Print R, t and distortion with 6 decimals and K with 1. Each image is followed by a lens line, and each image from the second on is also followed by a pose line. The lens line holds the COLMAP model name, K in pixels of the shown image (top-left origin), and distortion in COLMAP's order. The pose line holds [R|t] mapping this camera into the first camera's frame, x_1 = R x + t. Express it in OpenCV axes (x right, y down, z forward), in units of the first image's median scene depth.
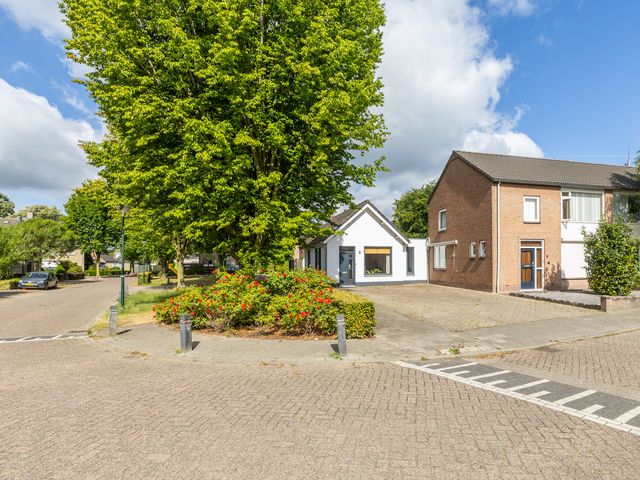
lens RADIAL K [[321.2, 0, 321.1], [0, 321.2, 264.6], [0, 0, 1]] dist [-0.034049, -0.000071]
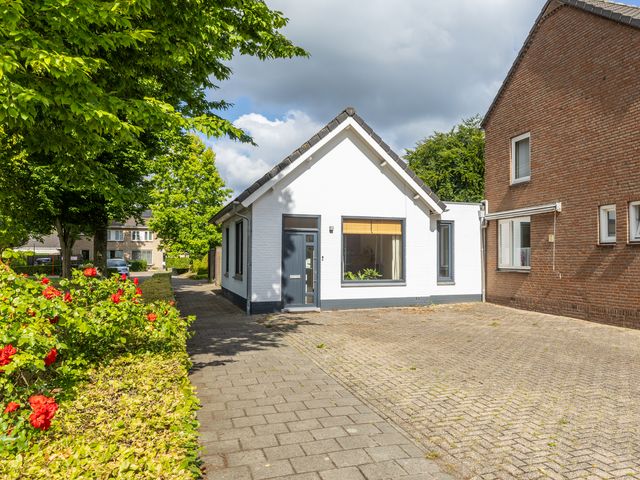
lens RADIAL K [[525.6, 0, 320.0], [0, 525.6, 240.0], [0, 0, 1]] dist [-0.007744, -0.003173]
pose [[0.997735, 0.012510, 0.066090, 0.057271], [-0.010040, 0.999244, -0.037562, 0.001488], [-0.066510, 0.036813, 0.997106, 0.292078]]
